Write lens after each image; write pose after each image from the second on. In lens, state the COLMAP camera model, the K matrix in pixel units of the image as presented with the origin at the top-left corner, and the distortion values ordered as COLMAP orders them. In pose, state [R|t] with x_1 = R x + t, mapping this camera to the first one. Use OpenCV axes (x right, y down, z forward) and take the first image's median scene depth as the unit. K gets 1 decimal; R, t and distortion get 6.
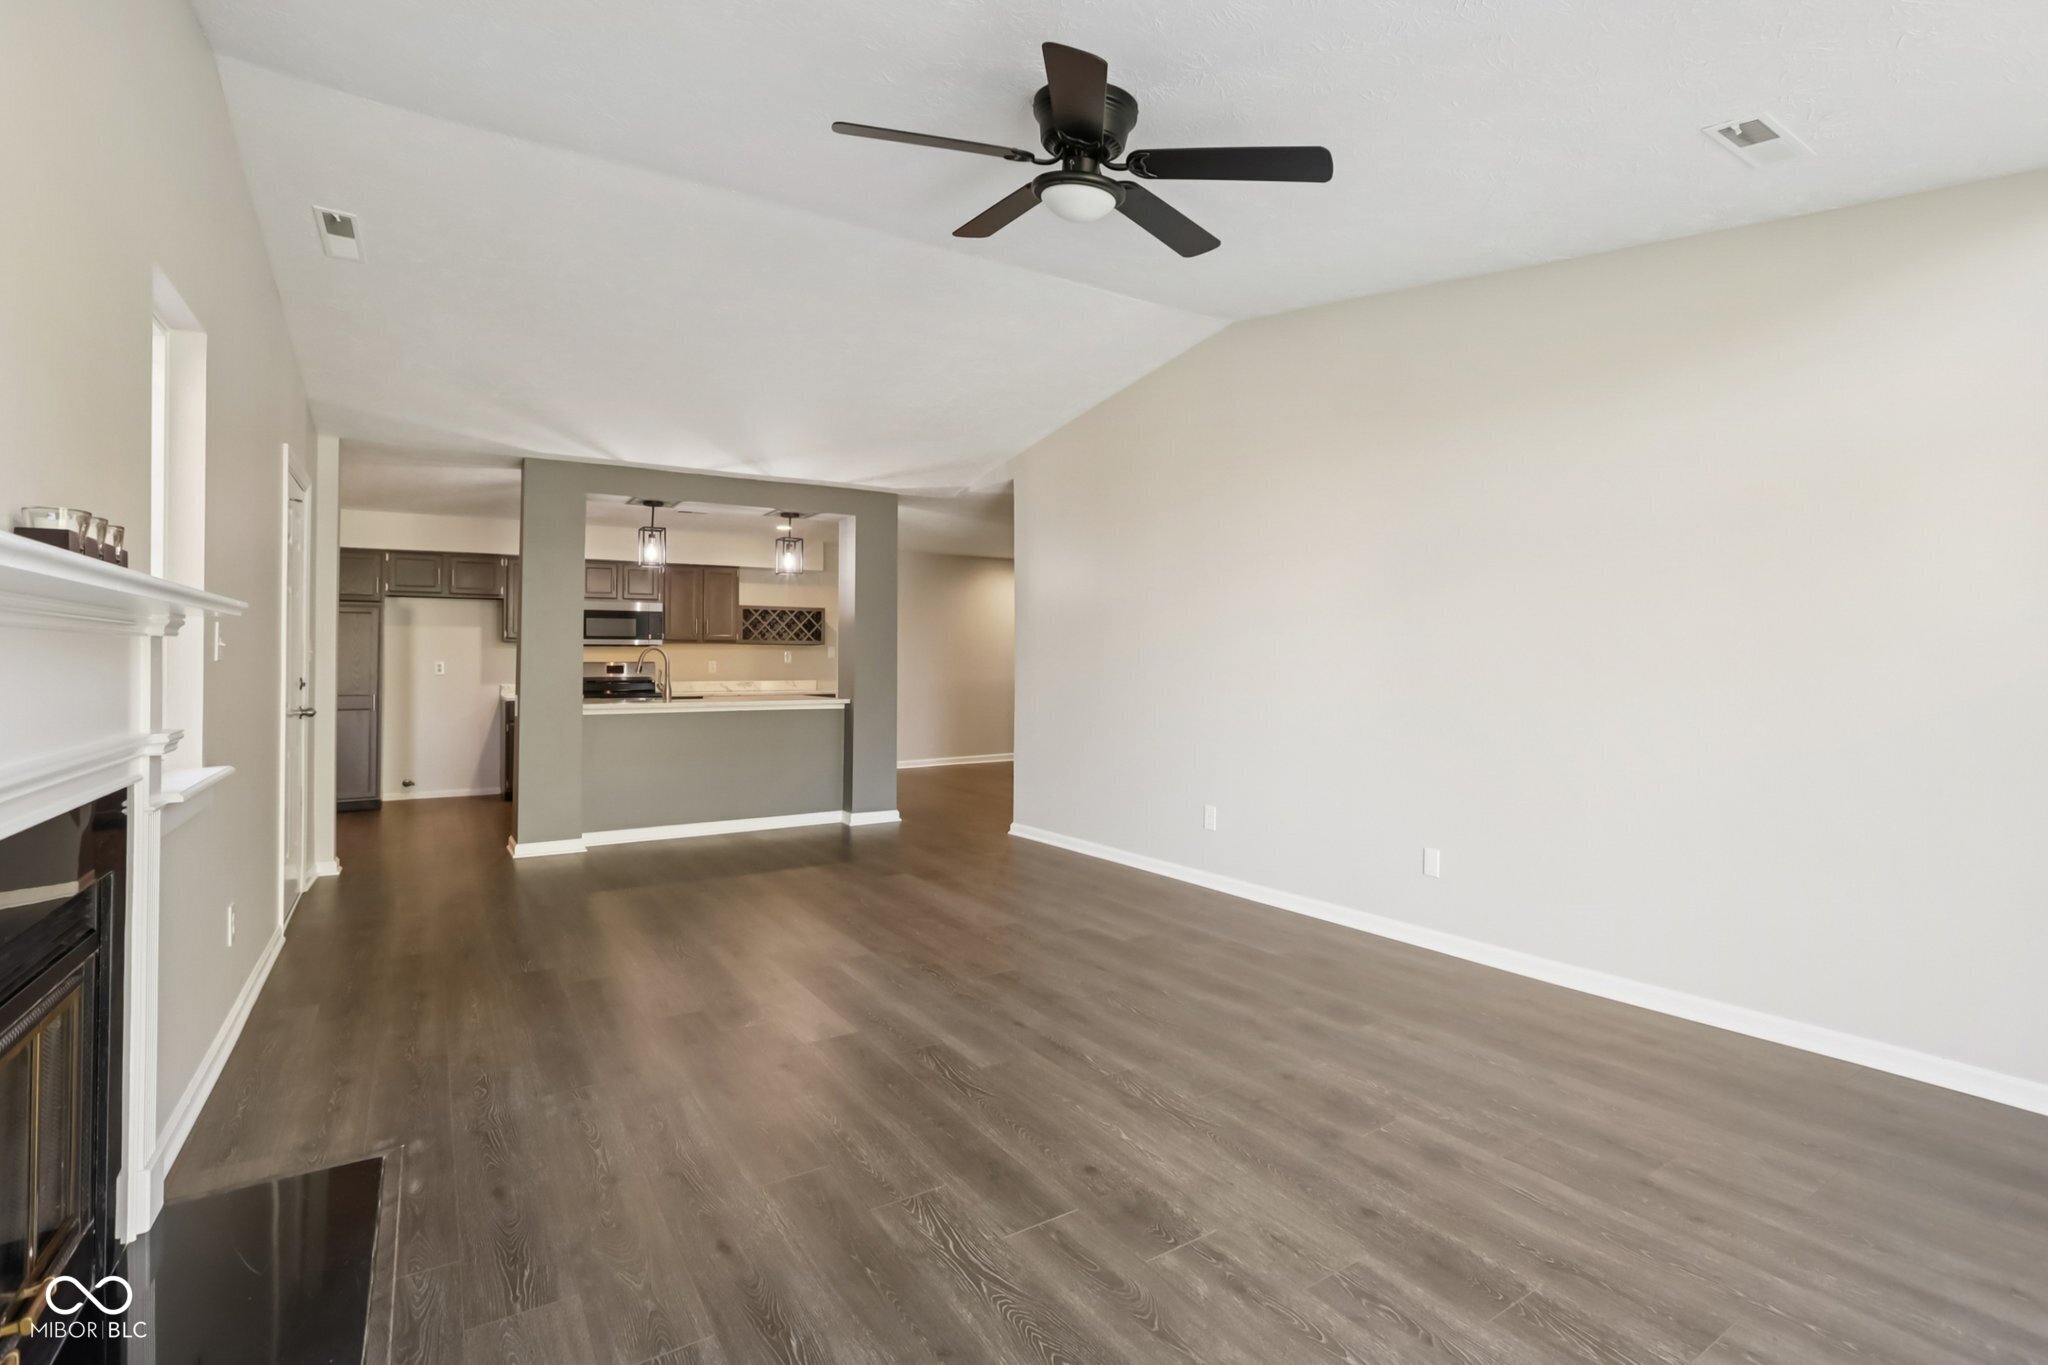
lens RADIAL K [[966.1, 0, 1031.5], [0, 966.1, 642.5], [0, 0, 1]] dist [-0.041815, 0.015135]
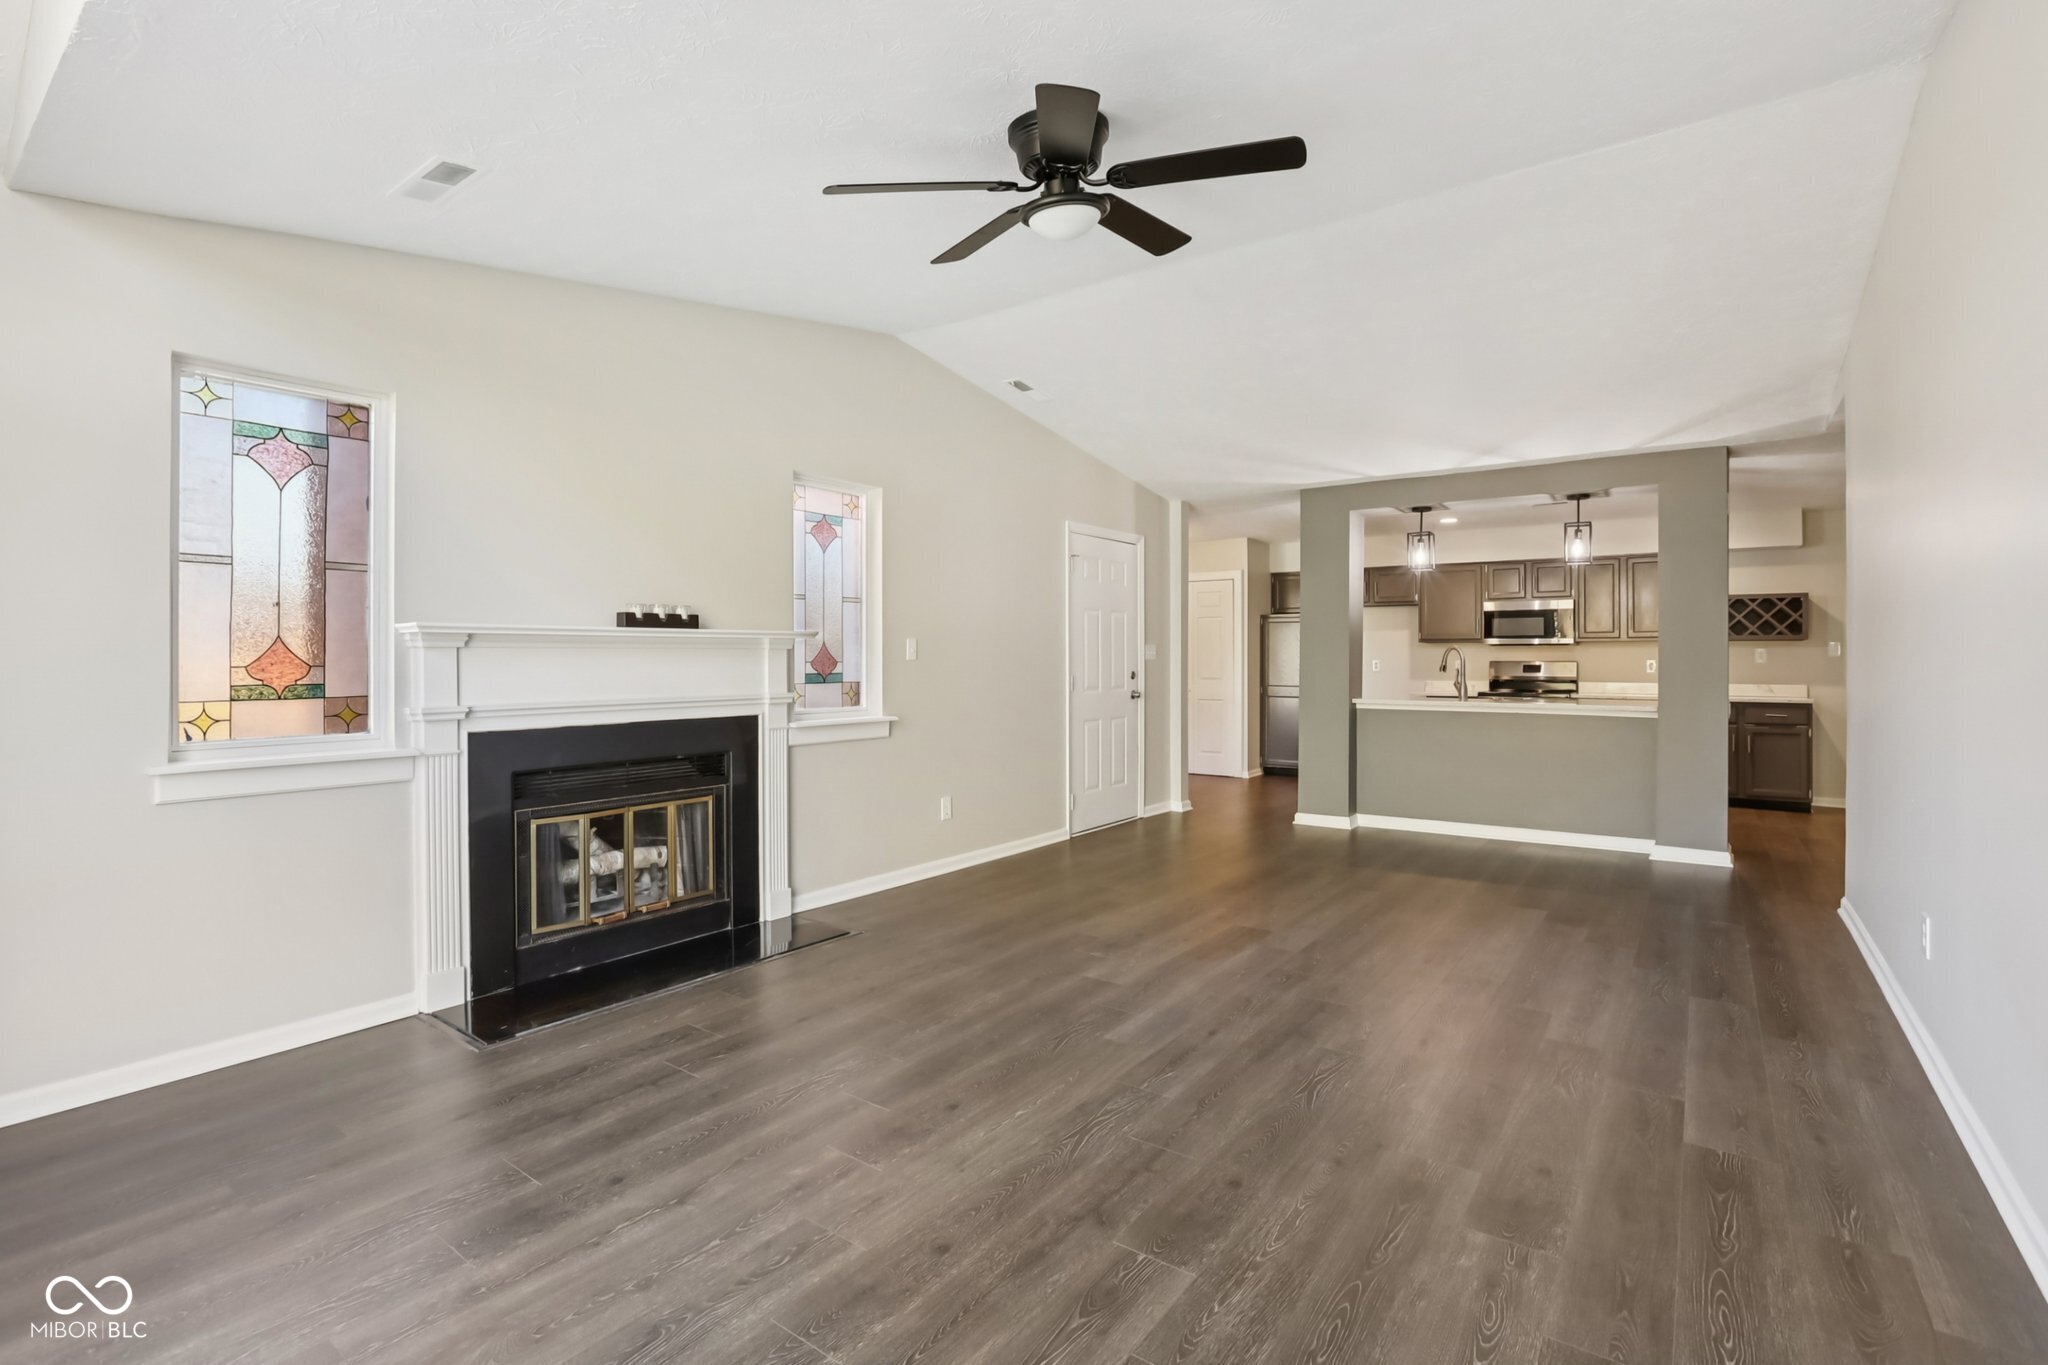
lens RADIAL K [[935.8, 0, 1034.8], [0, 935.8, 665.6], [0, 0, 1]] dist [-0.053952, 0.012988]
pose [[0.356205, 0.008084, -0.934373, 0.496178], [0.017149, 0.999738, 0.015187, 0.002643], [0.934250, -0.021434, 0.355973, 0.310069]]
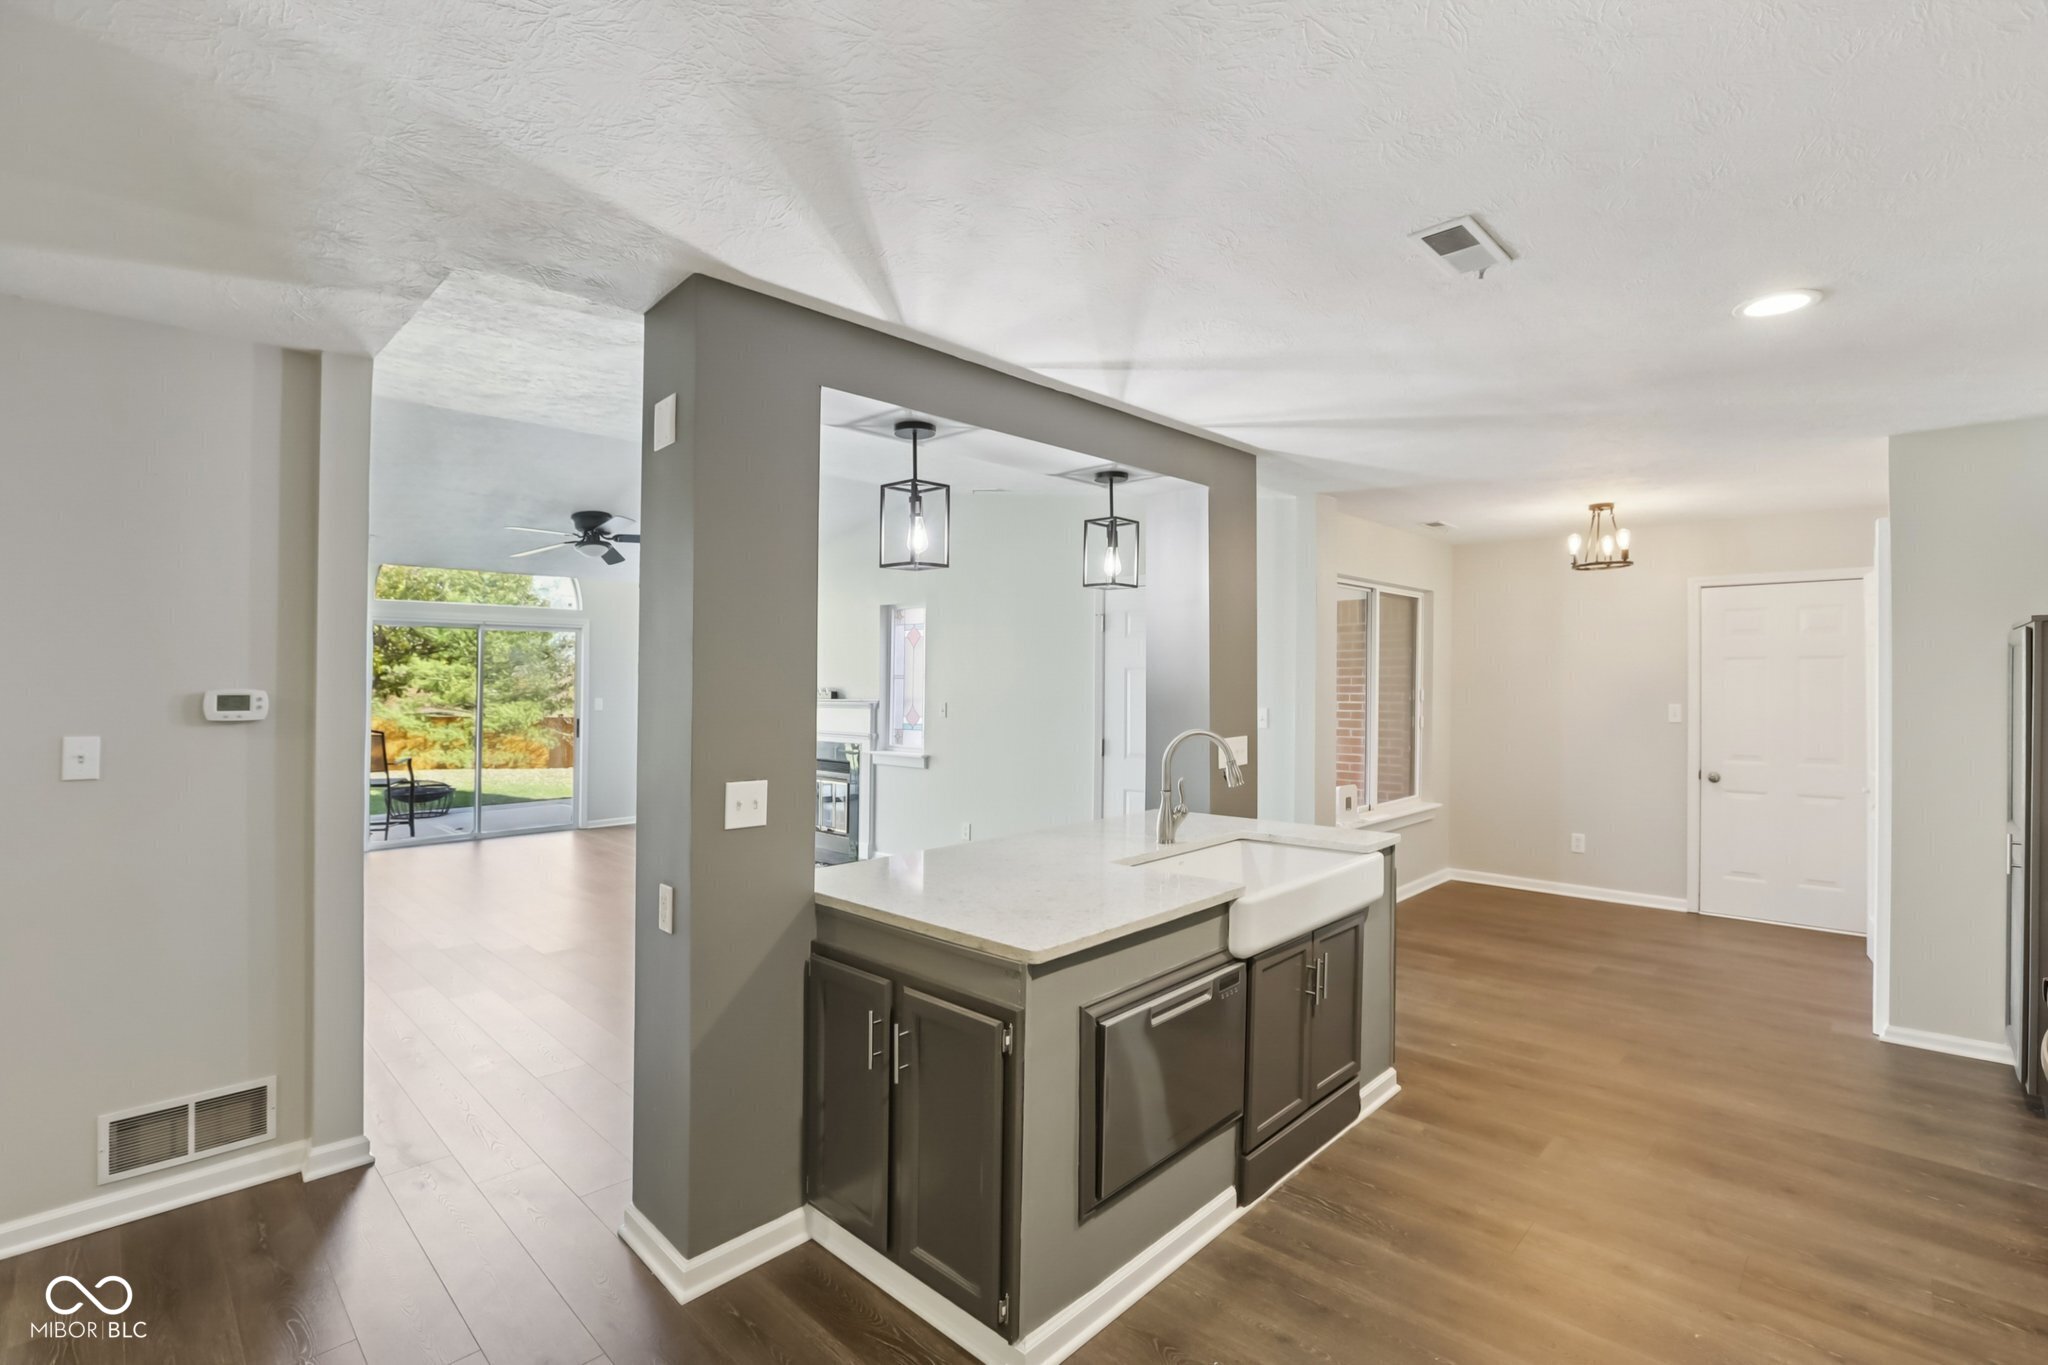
lens RADIAL K [[929.1, 0, 1036.4], [0, 929.1, 690.4], [0, 0, 1]] dist [-0.041444, 0.011873]
pose [[-0.970630, 0.008126, -0.240441, -0.291472], [0.010559, 0.999905, -0.008832, -0.017368], [0.240346, -0.011112, -0.970624, 1.946794]]
